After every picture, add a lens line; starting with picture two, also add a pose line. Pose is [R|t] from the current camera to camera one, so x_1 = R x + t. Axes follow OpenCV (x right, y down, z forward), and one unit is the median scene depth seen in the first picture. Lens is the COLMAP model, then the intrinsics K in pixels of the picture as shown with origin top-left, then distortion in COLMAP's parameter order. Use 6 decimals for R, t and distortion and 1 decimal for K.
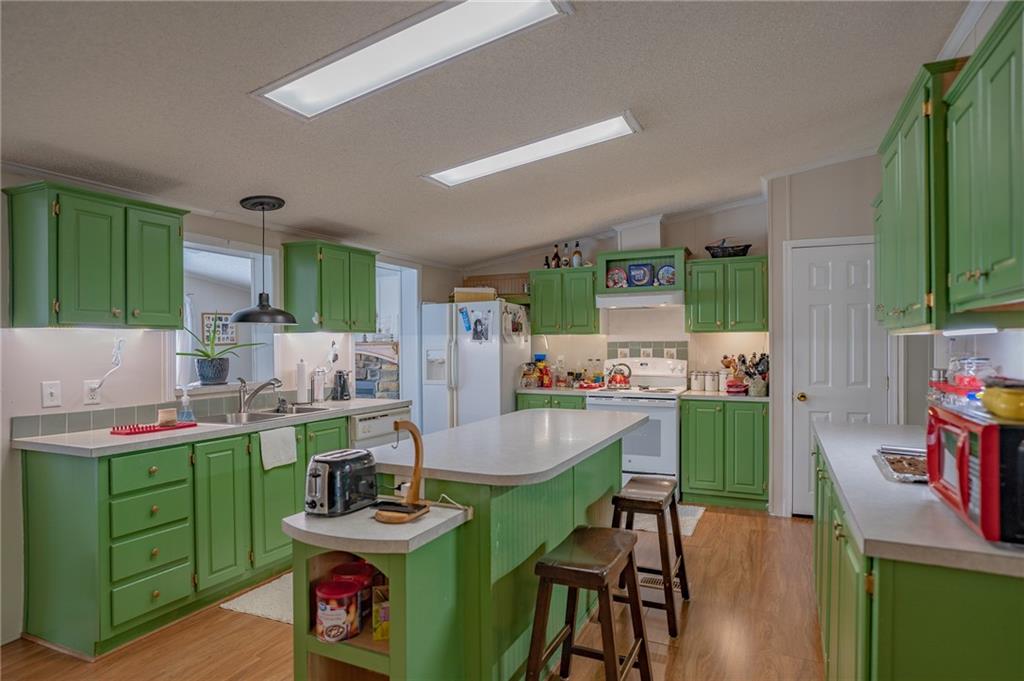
lens RADIAL K [[486.8, 0, 512.2], [0, 486.8, 345.6], [0, 0, 1]] dist [-0.020524, 0.004085]
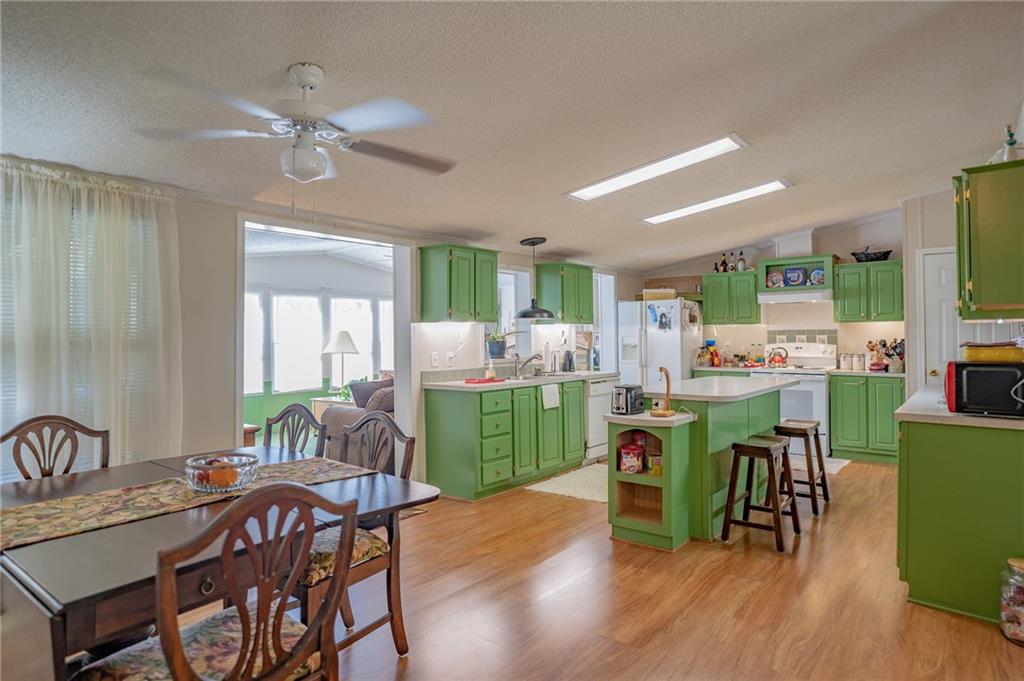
lens RADIAL K [[486.8, 0, 557.2], [0, 486.8, 330.3], [0, 0, 1]] dist [-0.020524, 0.004085]
pose [[0.978017, -0.003997, -0.208487, -0.094026], [0.001167, 0.999906, -0.013693, 0.011570], [0.208522, 0.013148, 0.977929, -0.423336]]
